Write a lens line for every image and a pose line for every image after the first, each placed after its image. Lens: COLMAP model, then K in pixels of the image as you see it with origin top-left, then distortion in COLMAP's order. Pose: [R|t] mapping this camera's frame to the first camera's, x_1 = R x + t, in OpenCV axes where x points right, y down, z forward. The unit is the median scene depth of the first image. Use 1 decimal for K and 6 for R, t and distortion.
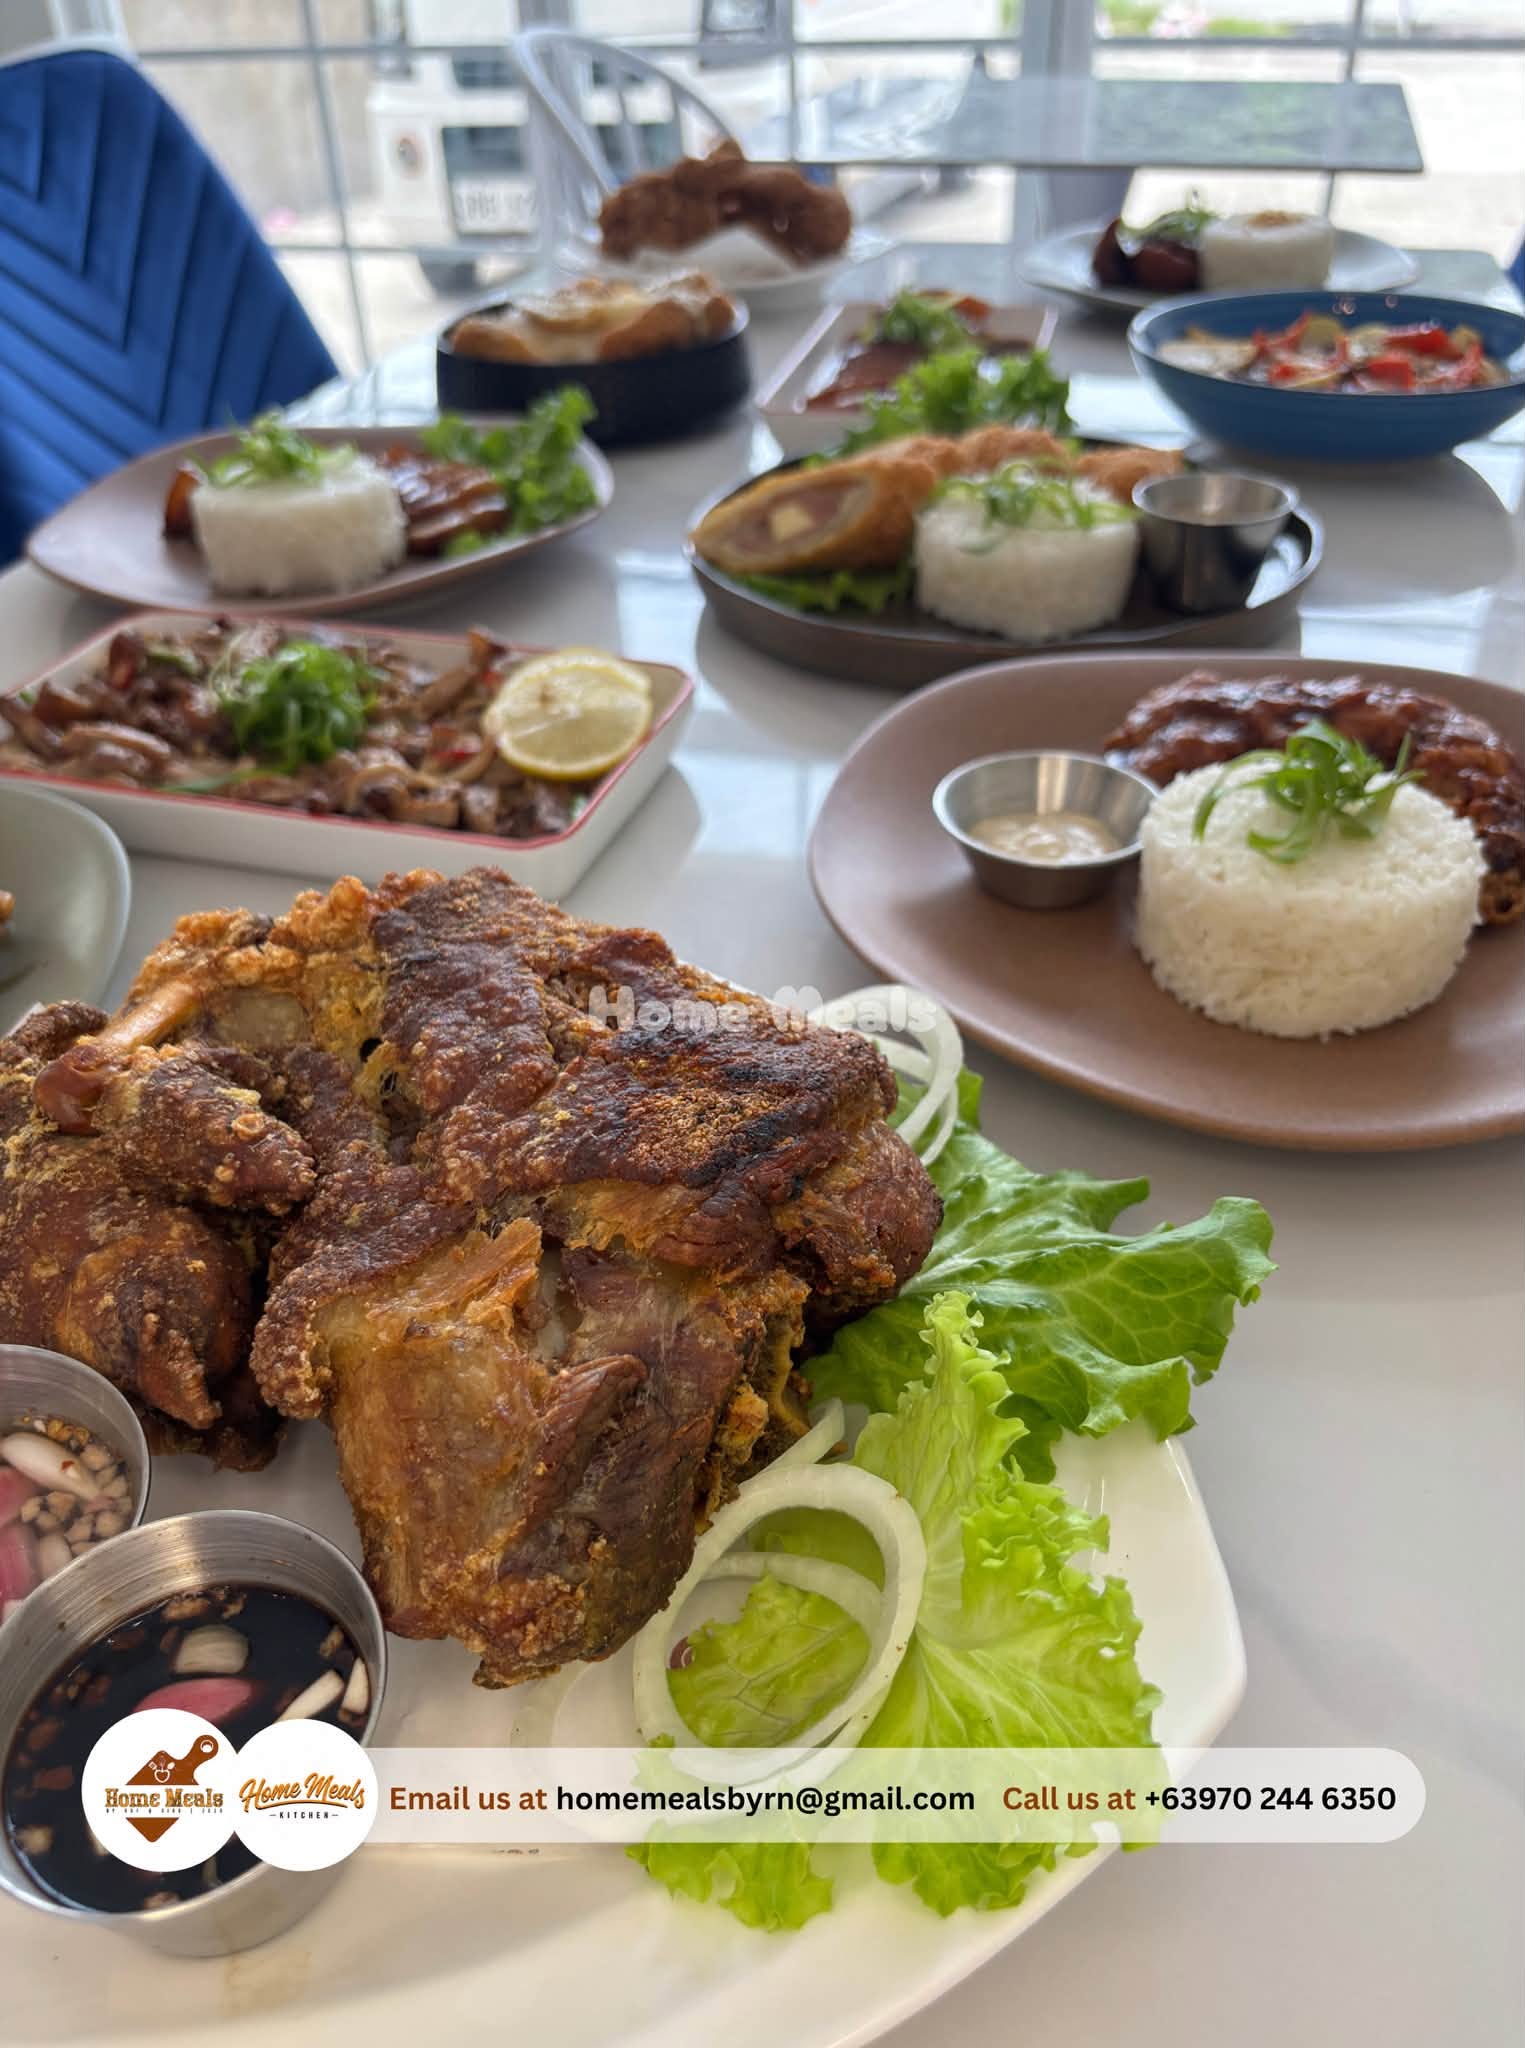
lens RADIAL K [[1625.5, 0, 762.5], [0, 1625.5, 1024.0], [0, 0, 1]] dist [0.003999, -0.000852]
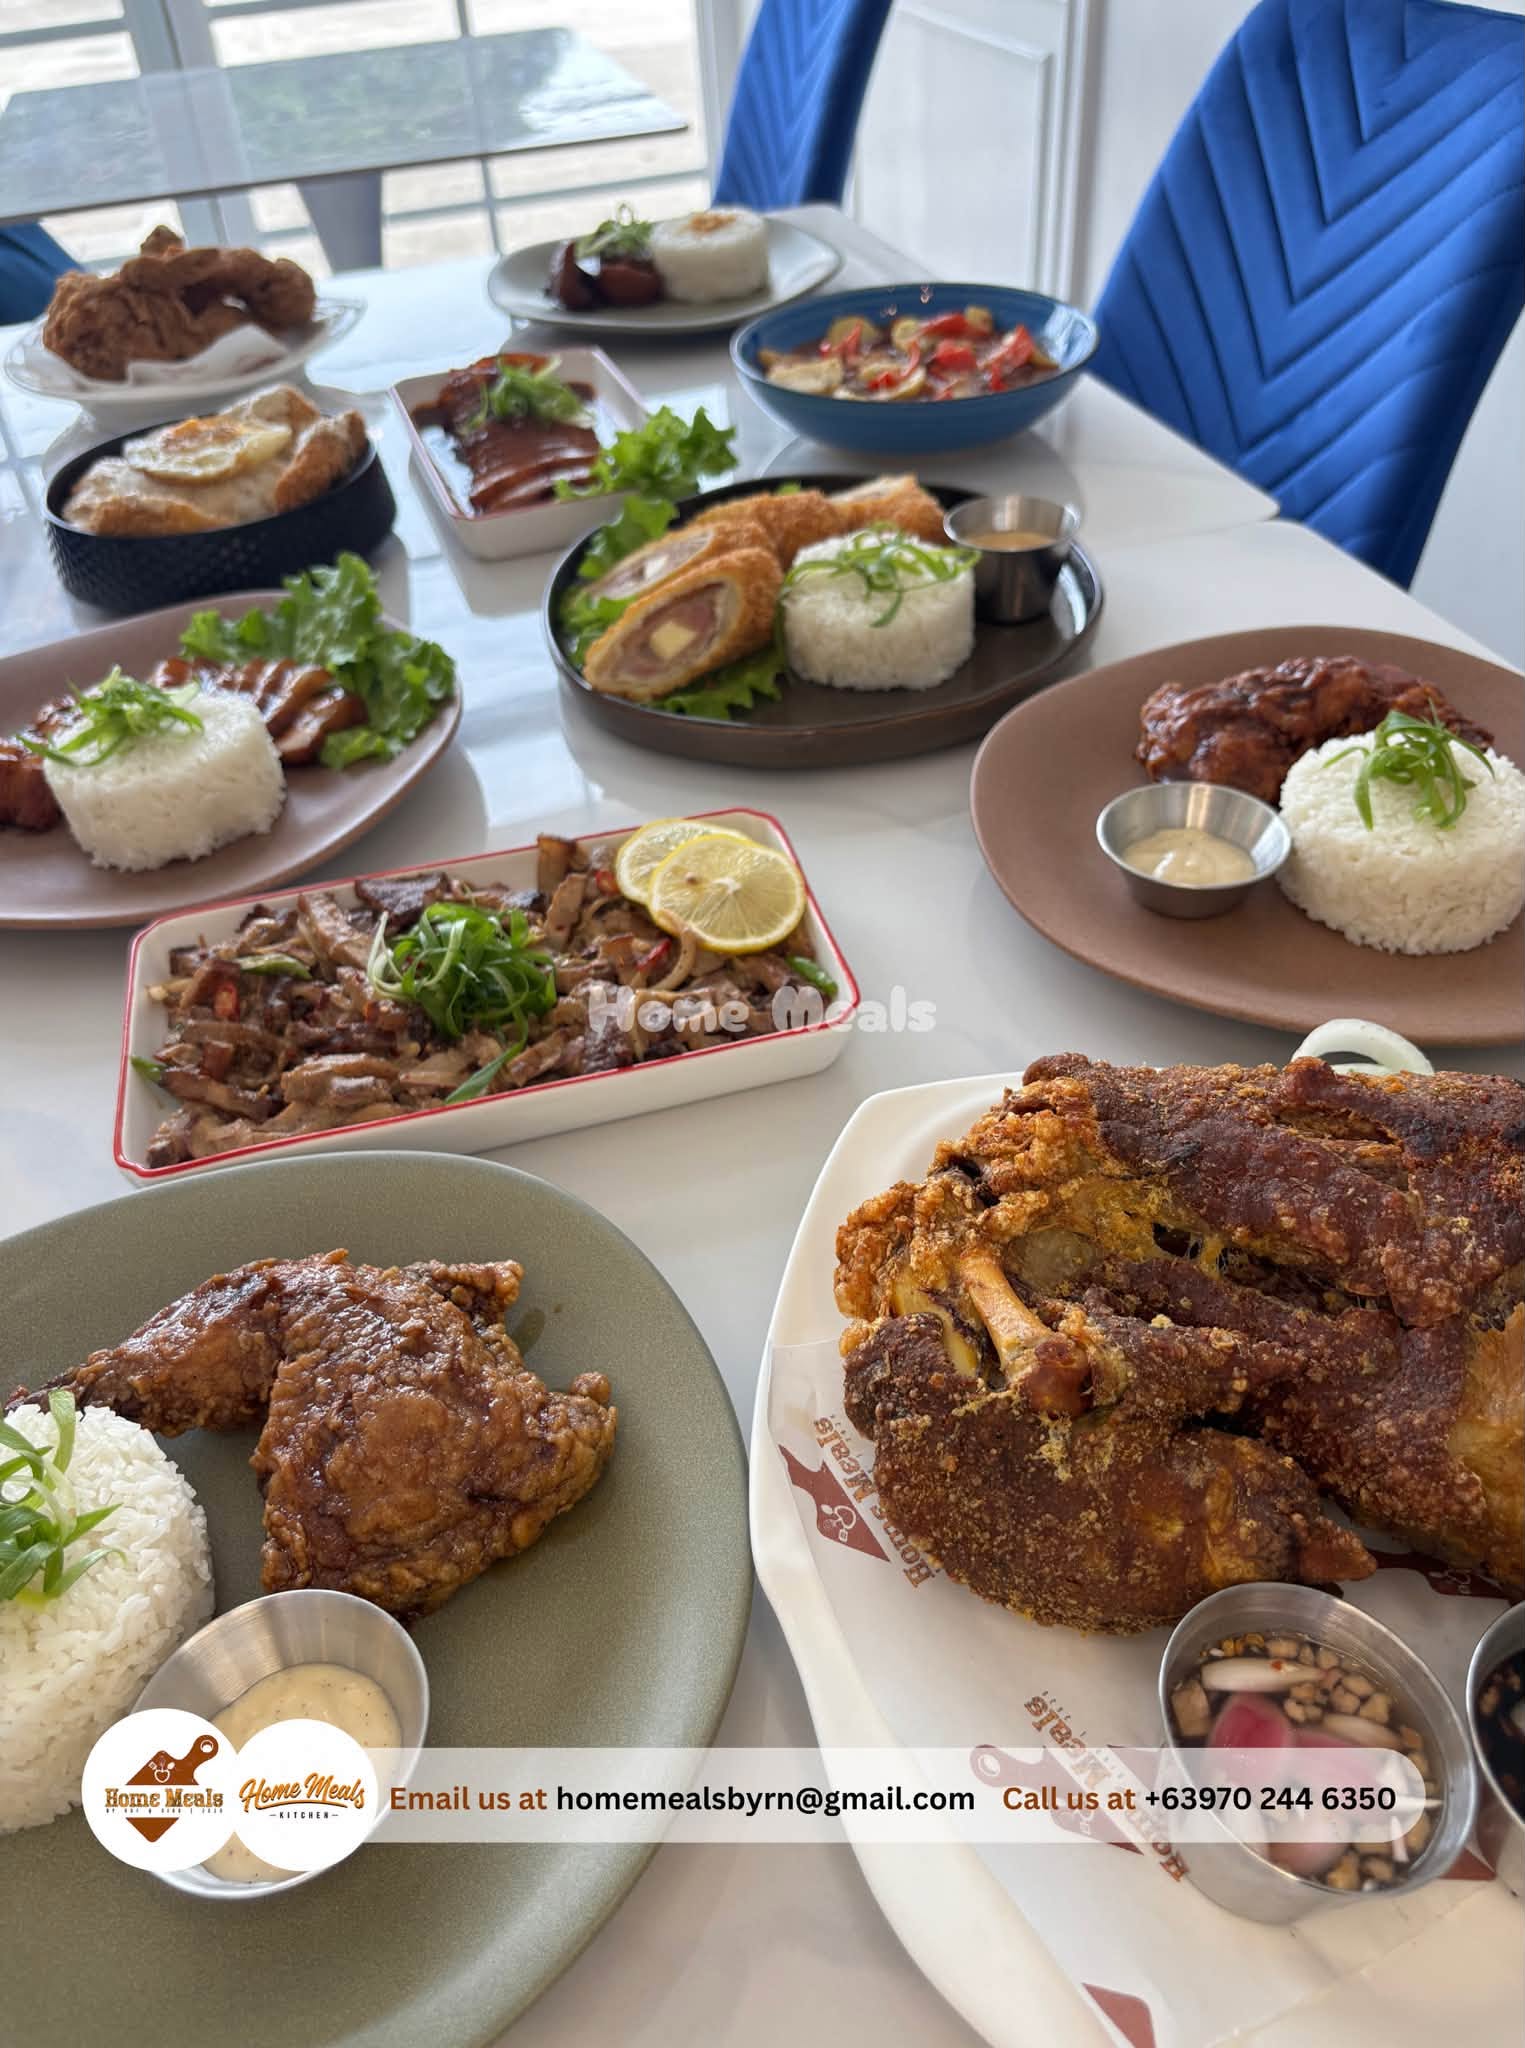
lens RADIAL K [[1605.7, 0, 762.5], [0, 1605.7, 1024.0], [0, 0, 1]] dist [-0.002528, 0.001228]
pose [[0.850917, -0.363075, 0.379627, -0.539712], [0.345893, 0.931167, 0.115263, -0.225542], [-0.395346, 0.033231, 0.917931, 0.033728]]
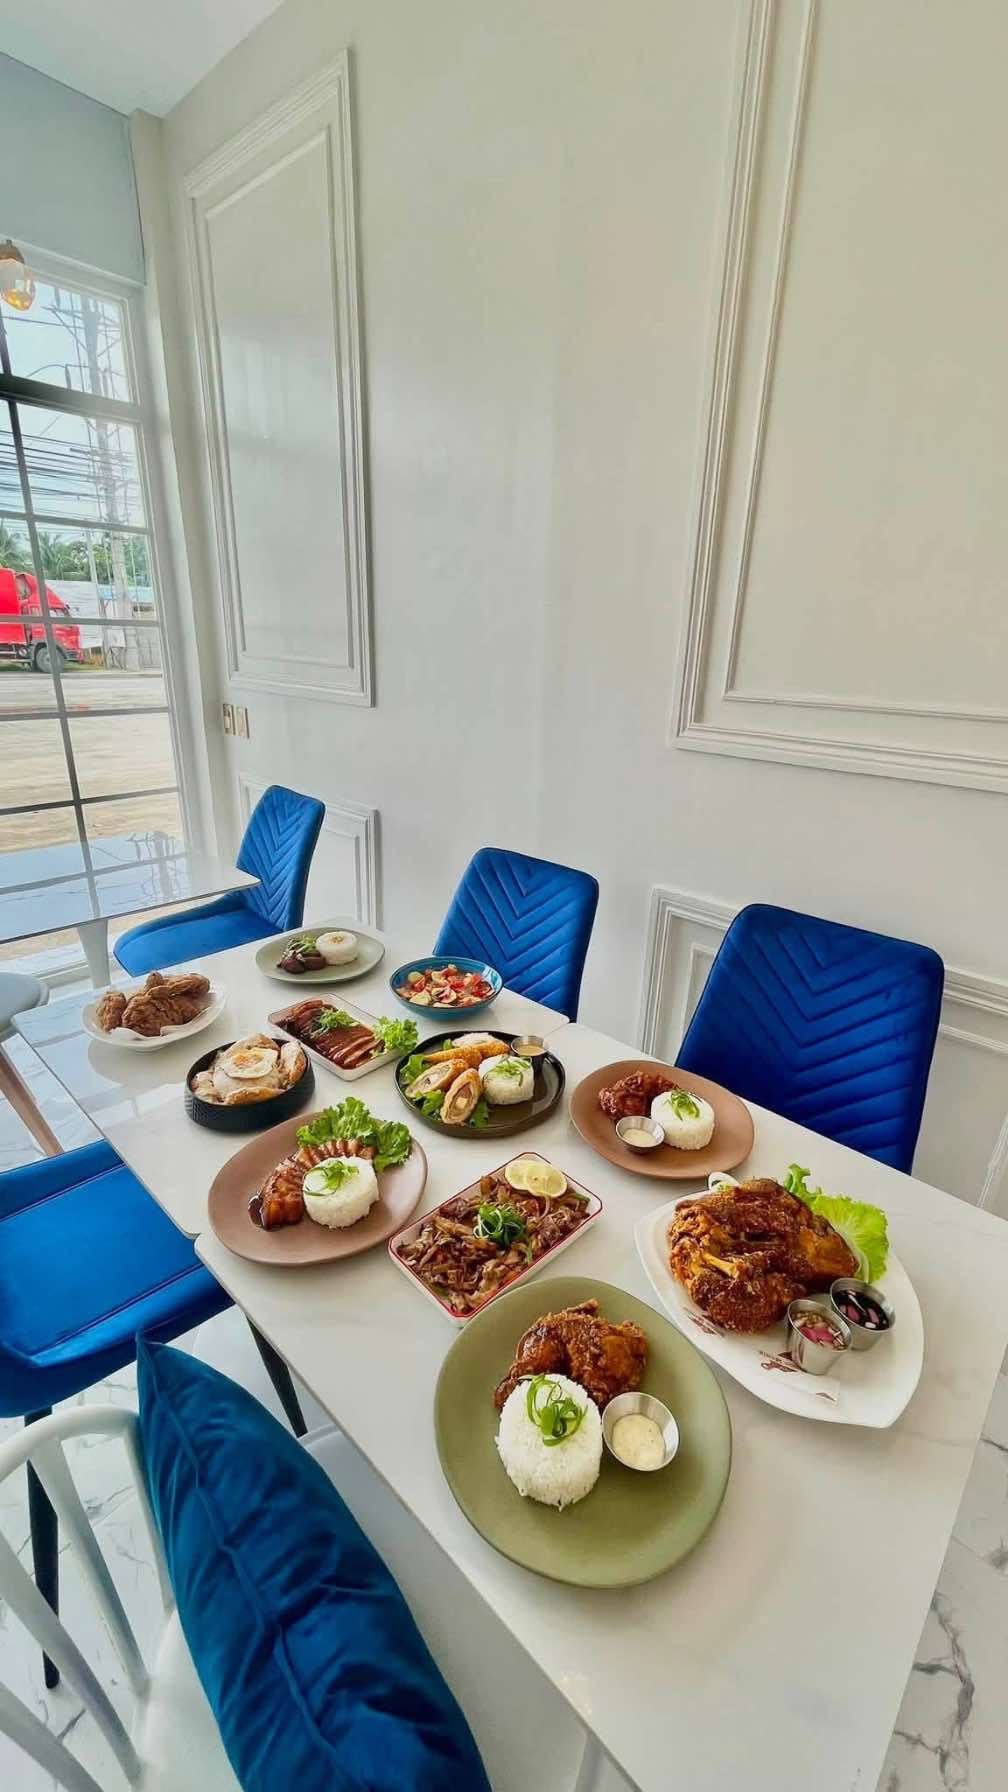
lens RADIAL K [[716.3, 0, 504.0], [0, 716.3, 896.0], [0, 0, 1]] dist [-0.012234, -0.000012]
pose [[0.493341, -0.274125, 0.825512, -1.400109], [0.495364, 0.868653, -0.007588, -0.820643], [-0.715003, 0.412672, 0.564334, -0.155459]]
